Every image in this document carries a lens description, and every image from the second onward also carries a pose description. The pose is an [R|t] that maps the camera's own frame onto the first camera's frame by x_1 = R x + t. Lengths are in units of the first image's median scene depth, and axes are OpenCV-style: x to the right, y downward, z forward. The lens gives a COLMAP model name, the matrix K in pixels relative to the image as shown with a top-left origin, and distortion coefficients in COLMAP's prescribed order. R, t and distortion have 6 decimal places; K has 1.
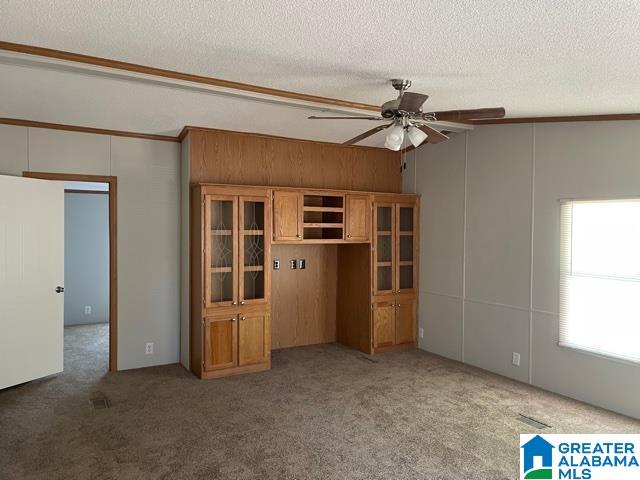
lens RADIAL K [[478.6, 0, 320.0], [0, 478.6, 240.0], [0, 0, 1]] dist [0.088488, -0.106558]
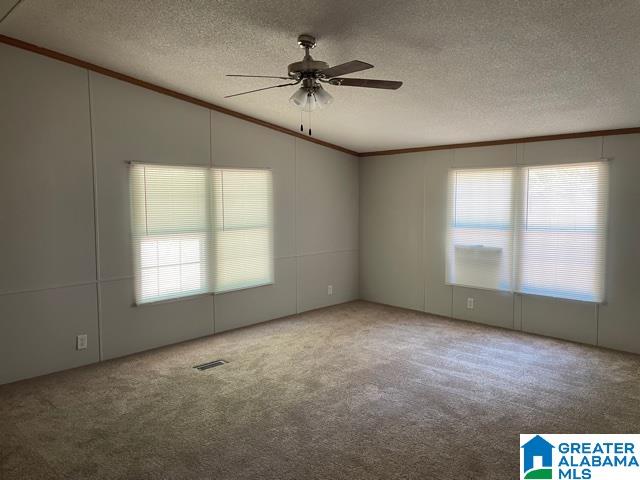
lens RADIAL K [[478.6, 0, 320.0], [0, 478.6, 240.0], [0, 0, 1]] dist [0.088488, -0.106558]
pose [[-0.259228, -0.094569, 0.961175, -0.572905], [0.032287, 0.993790, 0.106485, -0.016590], [-0.965276, 0.058638, -0.254565, 0.877140]]
